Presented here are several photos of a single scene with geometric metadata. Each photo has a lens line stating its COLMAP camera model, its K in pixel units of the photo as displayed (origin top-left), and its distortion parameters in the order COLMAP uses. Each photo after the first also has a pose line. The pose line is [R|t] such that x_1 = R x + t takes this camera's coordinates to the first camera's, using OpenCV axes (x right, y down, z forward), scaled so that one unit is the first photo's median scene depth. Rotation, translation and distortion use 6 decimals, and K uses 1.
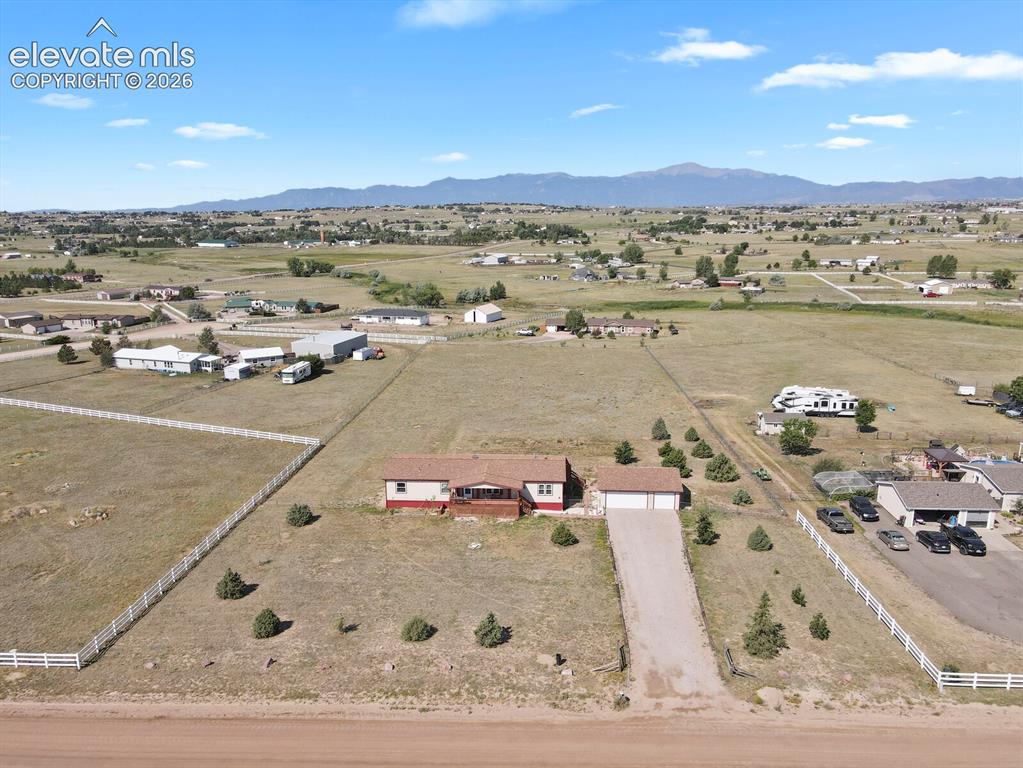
lens RADIAL K [[748.8, 0, 515.2], [0, 748.8, 385.6], [0, 0, 1]] dist [-0.001748, 0.035029]
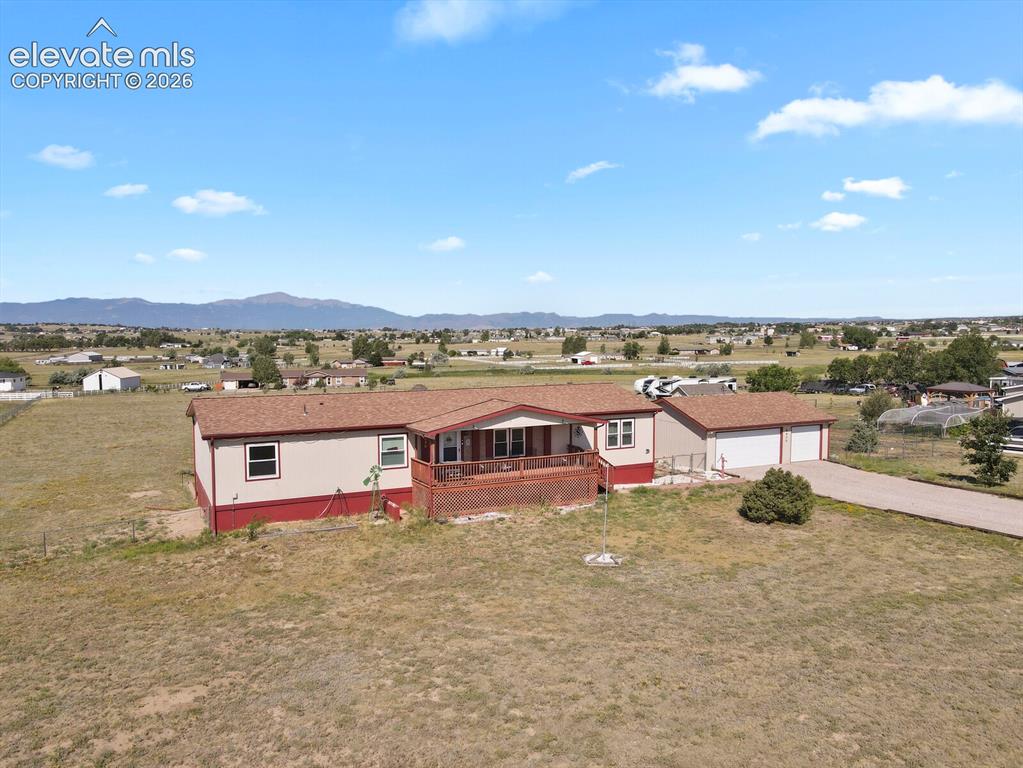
lens RADIAL K [[748.8, 0, 515.2], [0, 748.8, 385.6], [0, 0, 1]] dist [-0.001748, 0.035029]
pose [[0.865480, -0.031806, 0.499933, -0.144766], [0.114512, 0.984120, -0.135630, 0.105854], [-0.487680, 0.174633, 0.855378, 0.430873]]
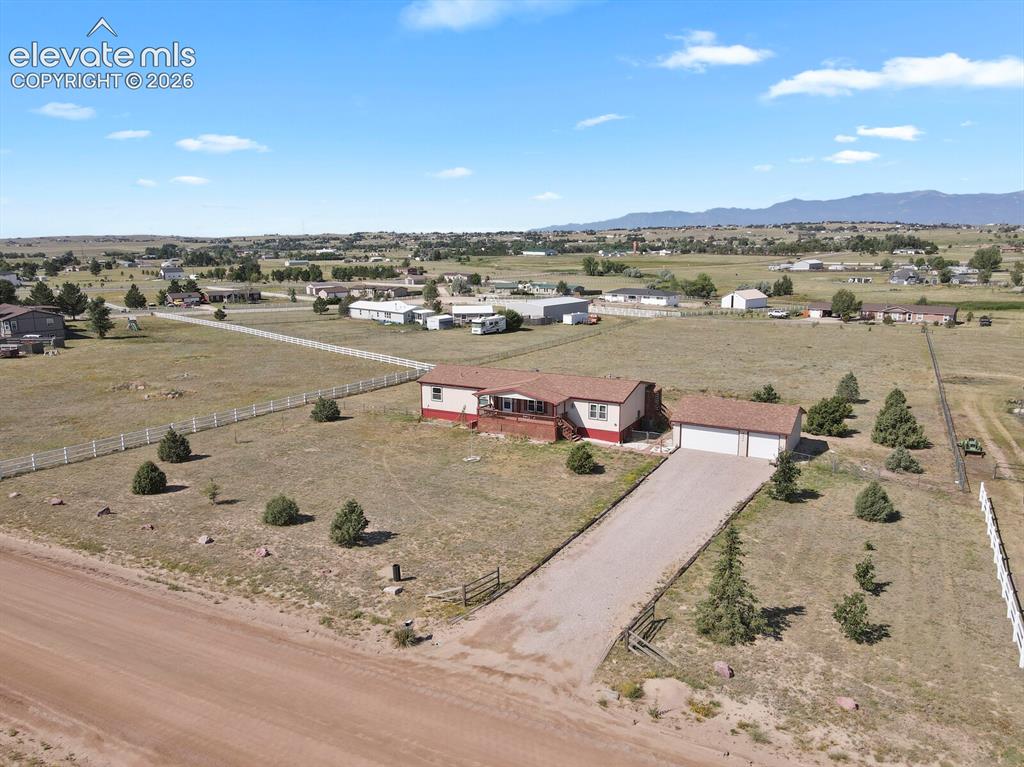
lens RADIAL K [[749.5, 0, 515.7], [0, 749.5, 385.1], [0, 0, 1]] dist [-0.001748, 0.035029]
pose [[0.908011, 0.083284, -0.410584, 0.177447], [-0.095713, 0.995361, -0.009768, 0.082950], [0.407866, 0.048168, 0.911770, 0.179983]]
